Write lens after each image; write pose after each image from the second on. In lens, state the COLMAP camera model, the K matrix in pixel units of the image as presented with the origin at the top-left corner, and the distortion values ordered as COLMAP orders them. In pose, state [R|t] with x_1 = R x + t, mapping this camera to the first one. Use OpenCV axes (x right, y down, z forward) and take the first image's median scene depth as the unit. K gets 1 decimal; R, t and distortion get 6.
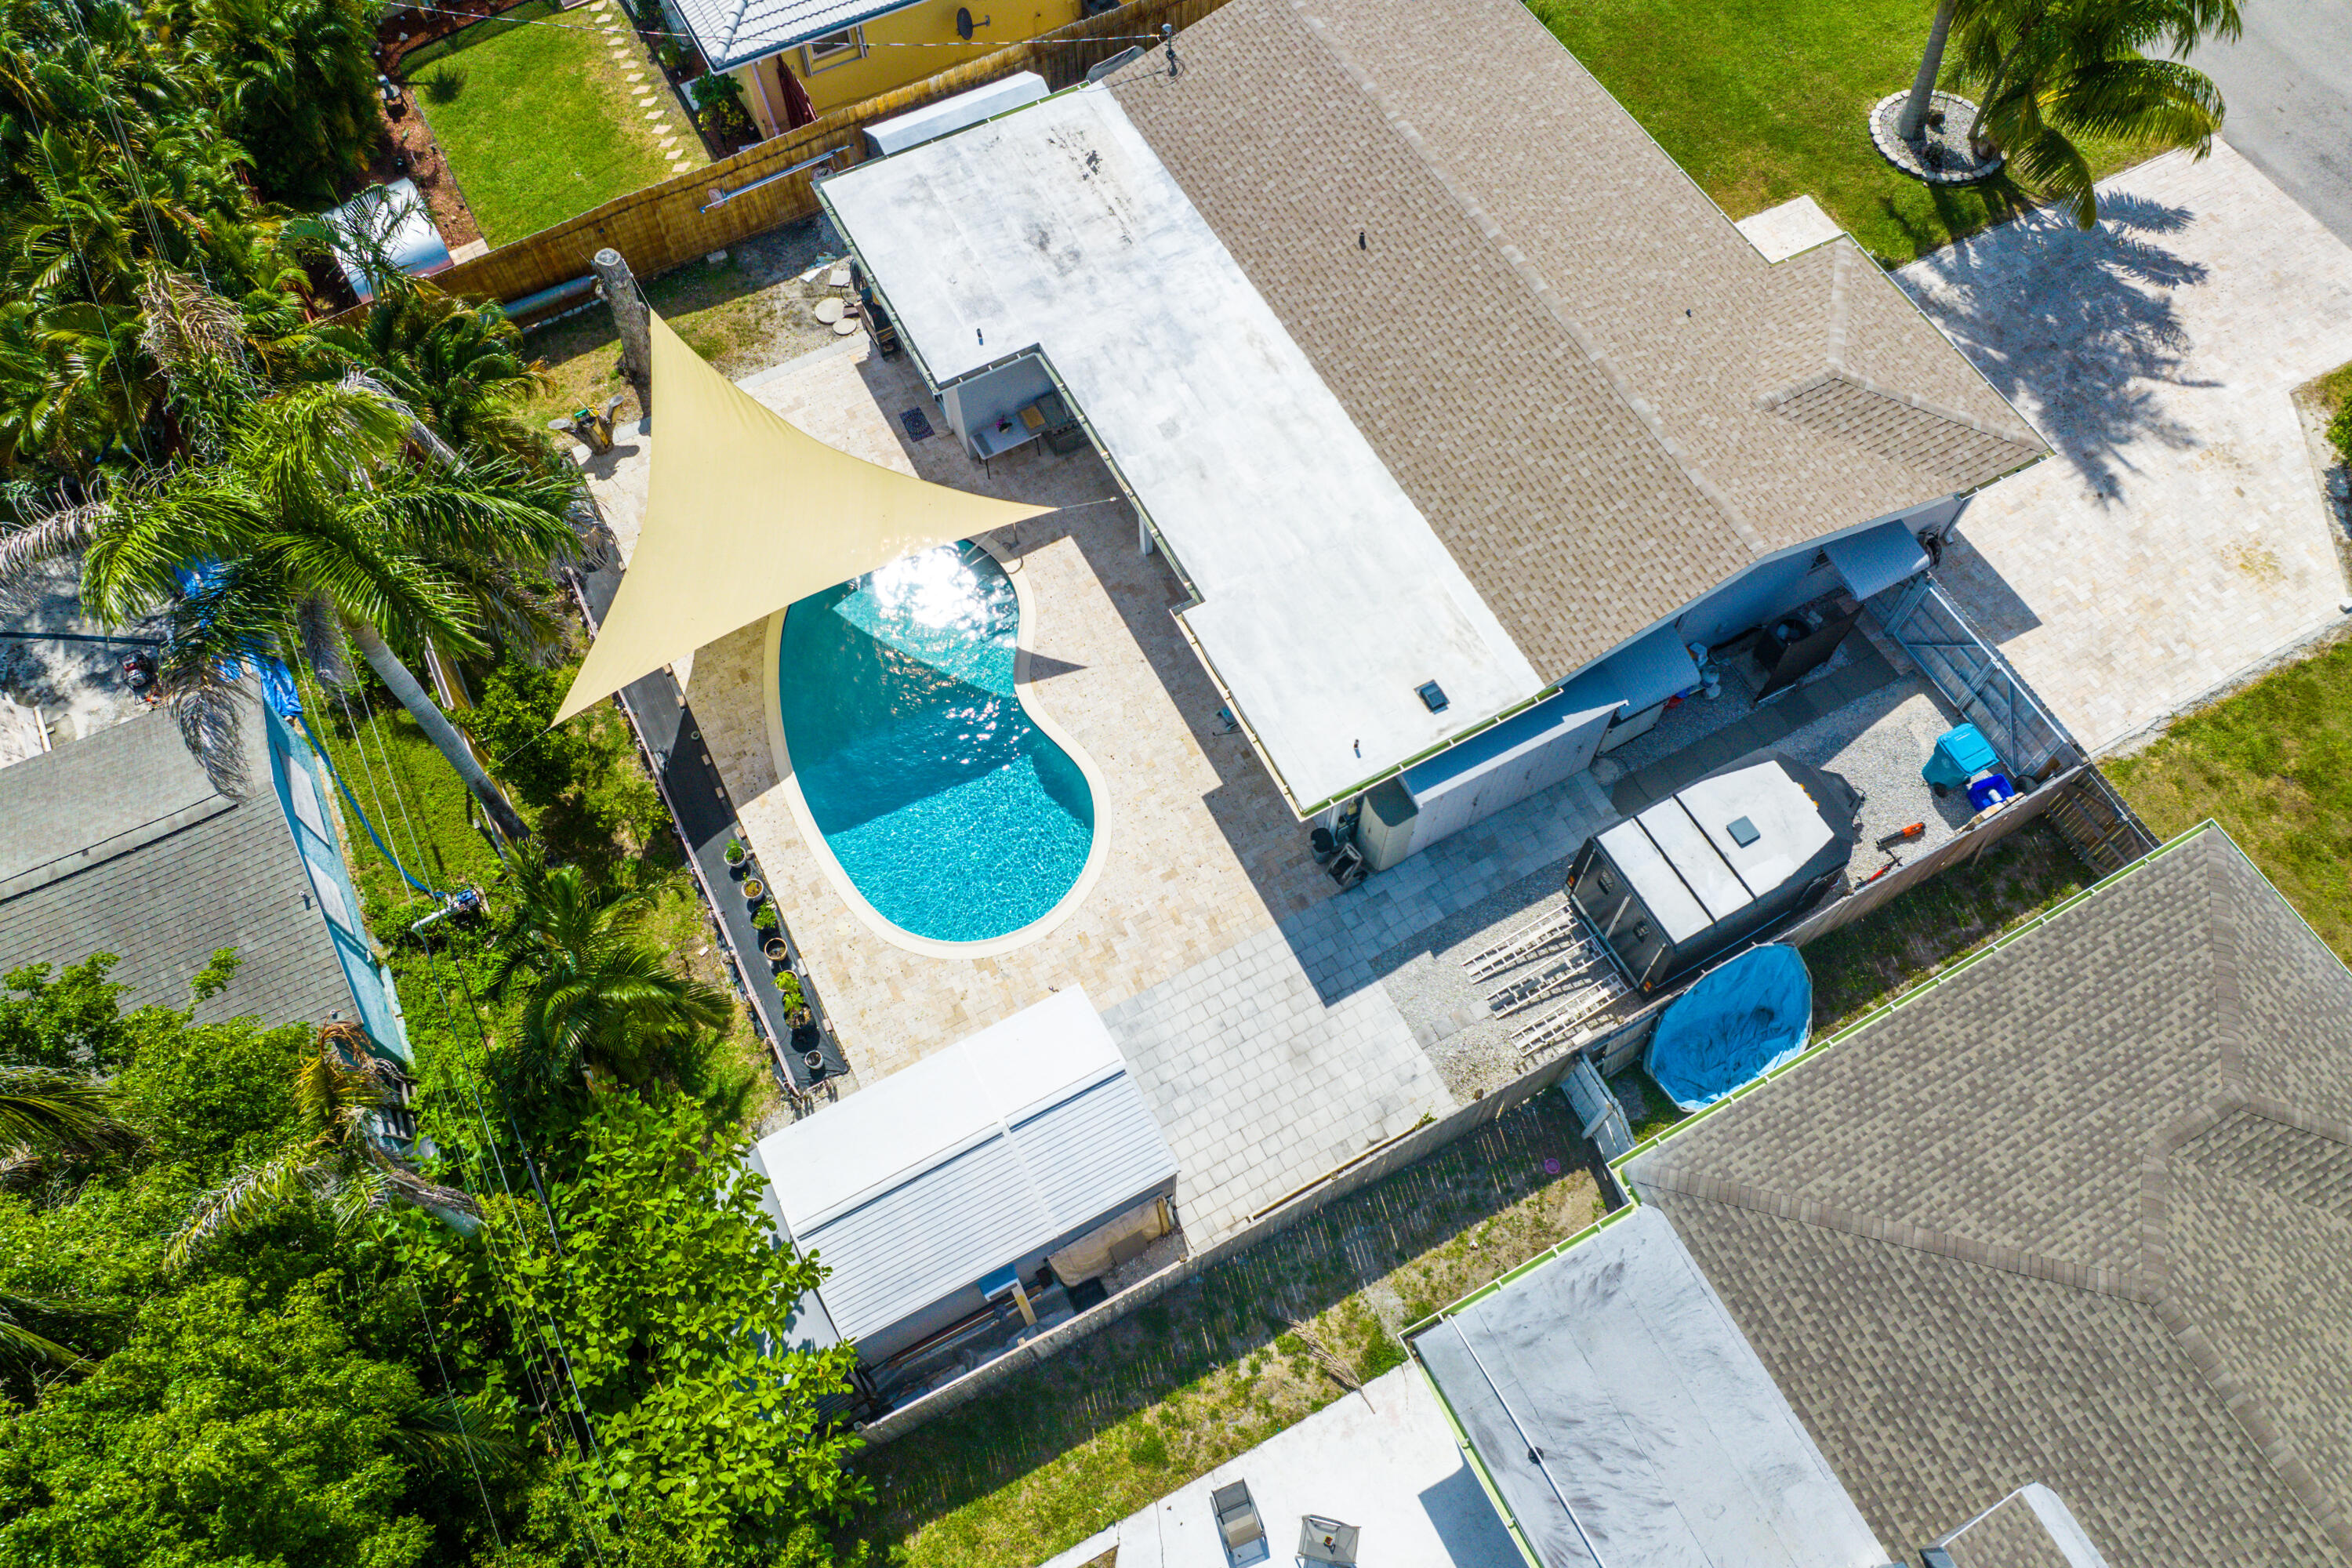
lens RADIAL K [[1628.1, 0, 1180.3], [0, 1628.1, 802.2], [0, 0, 1]] dist [-0.033180, -0.004363]
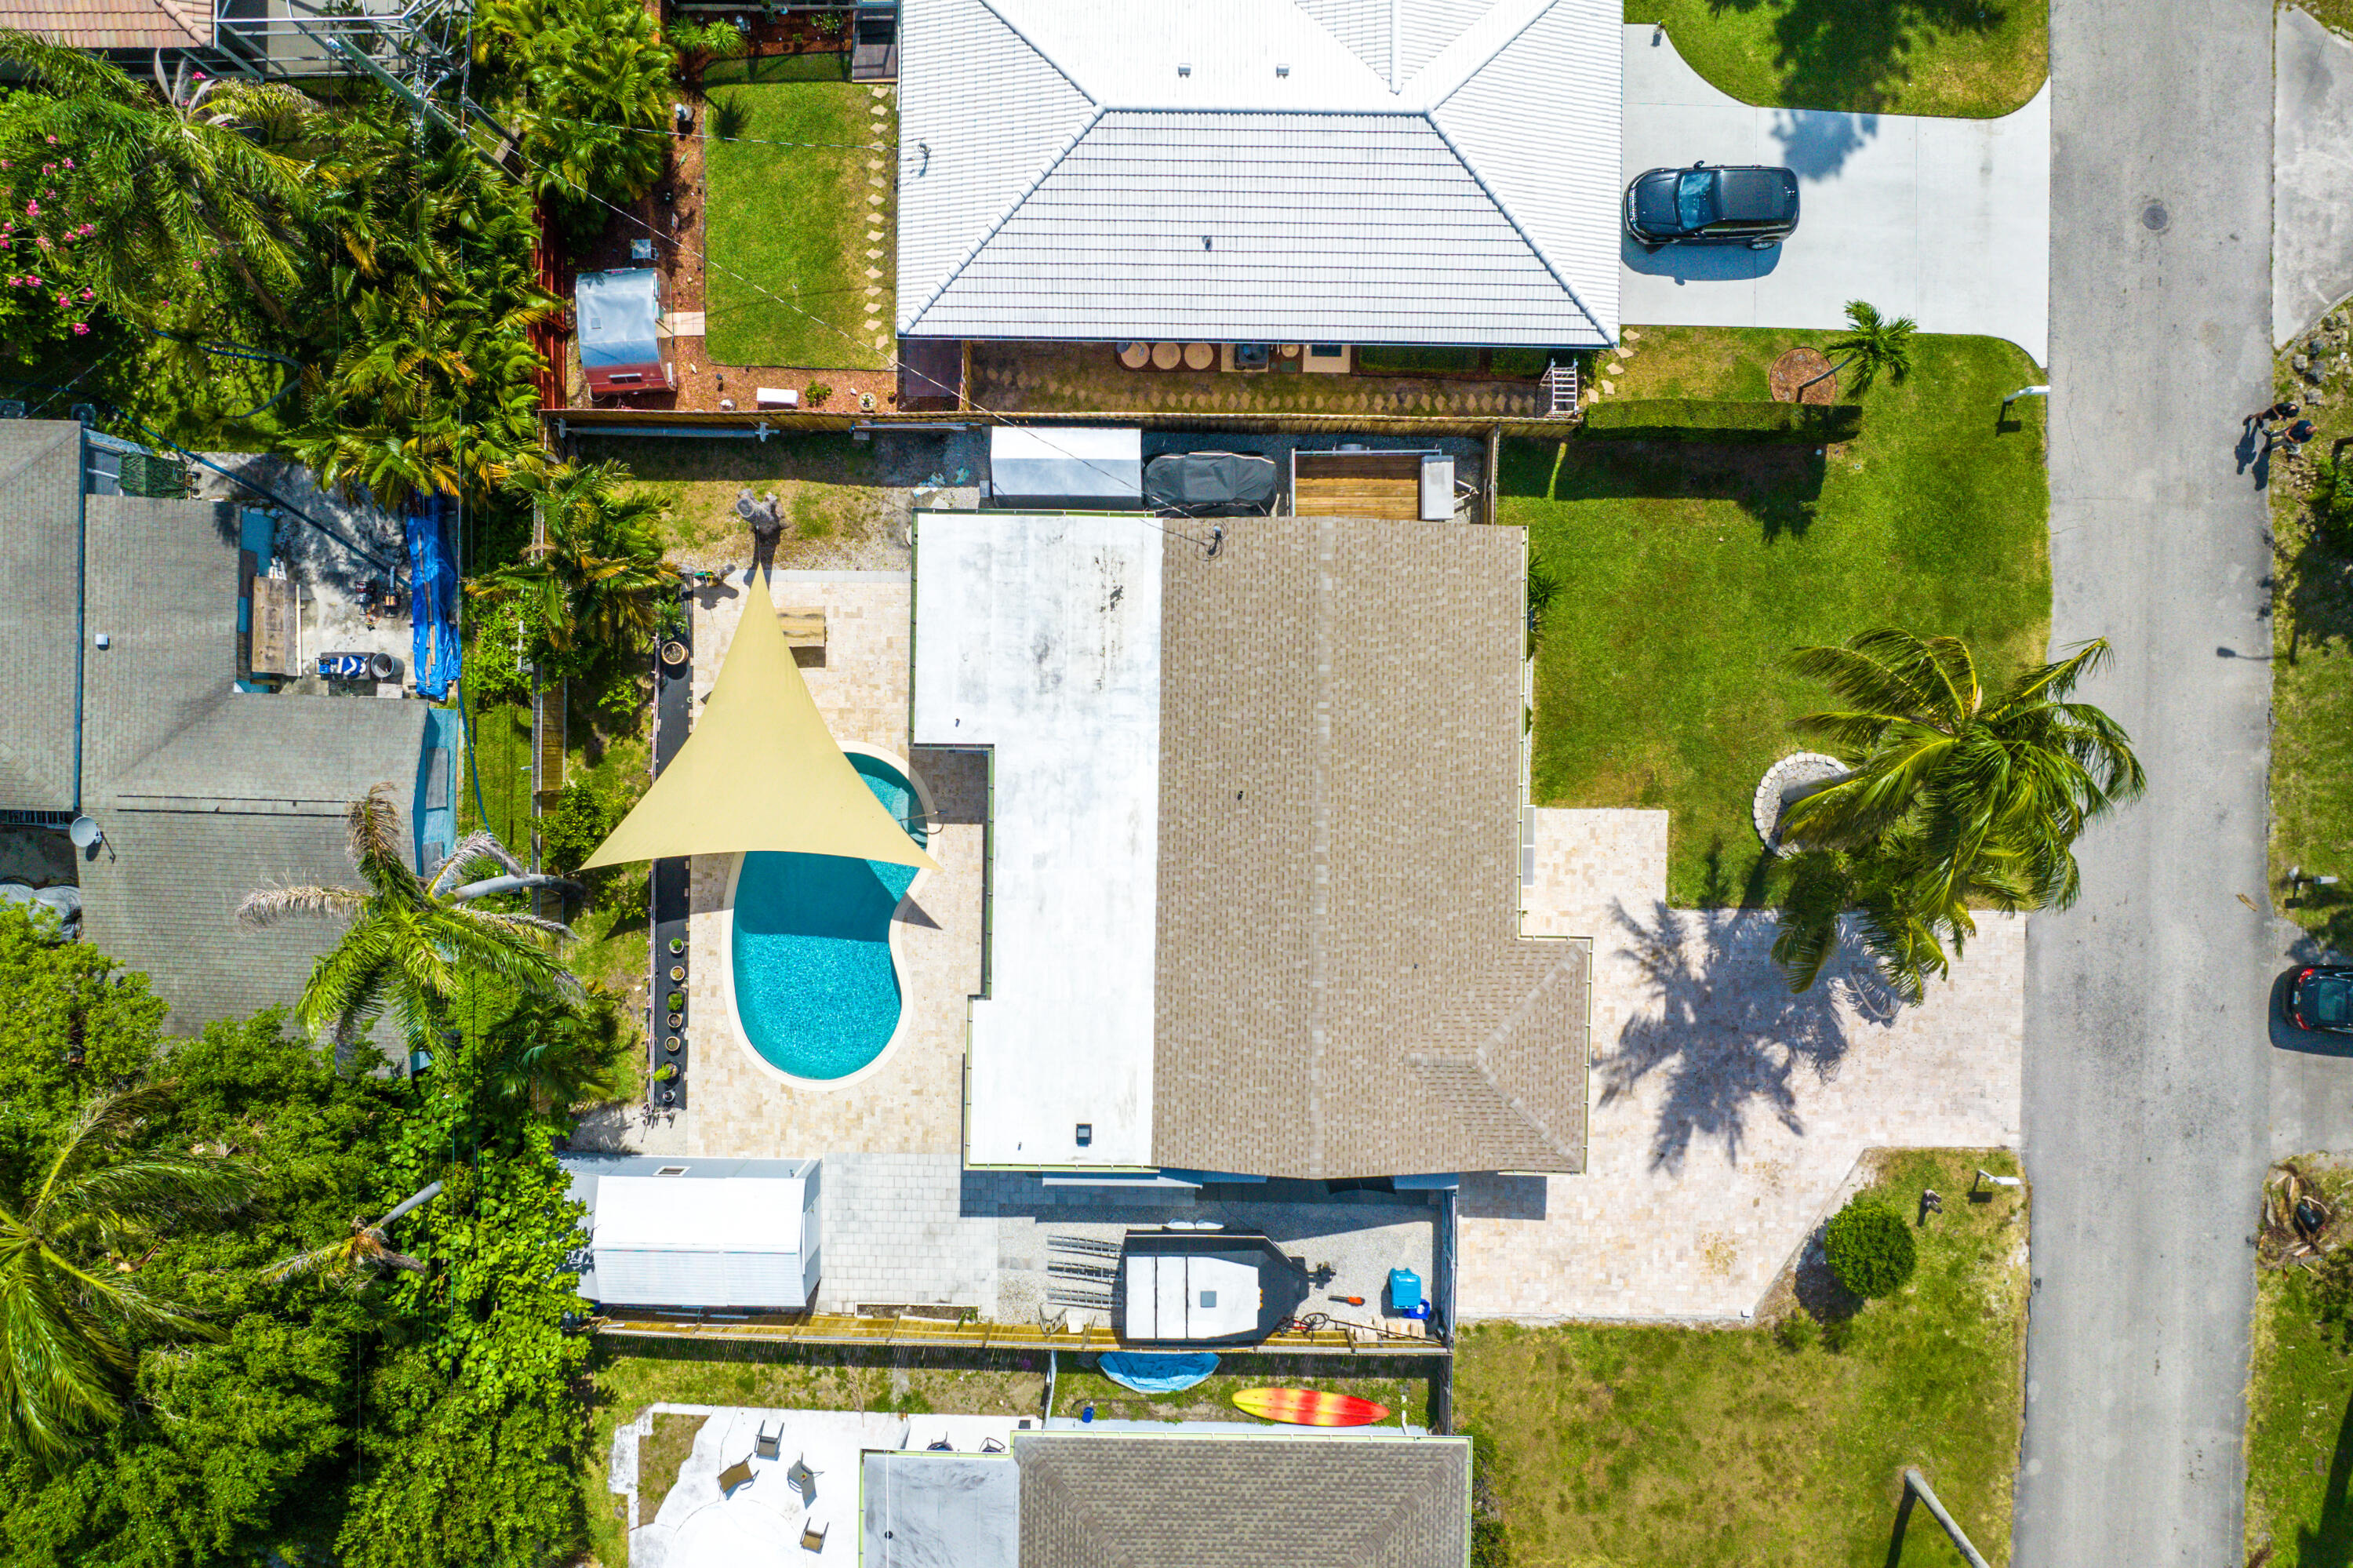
lens RADIAL K [[1646.4, 0, 1164.4], [0, 1646.4, 785.0], [0, 0, 1]] dist [-0.002511, -0.078520]
pose [[0.875815, 0.482604, 0.006415, 0.046303], [-0.429677, 0.773573, 0.465792, -0.976254], [0.219830, -0.410704, 0.884871, -0.211668]]
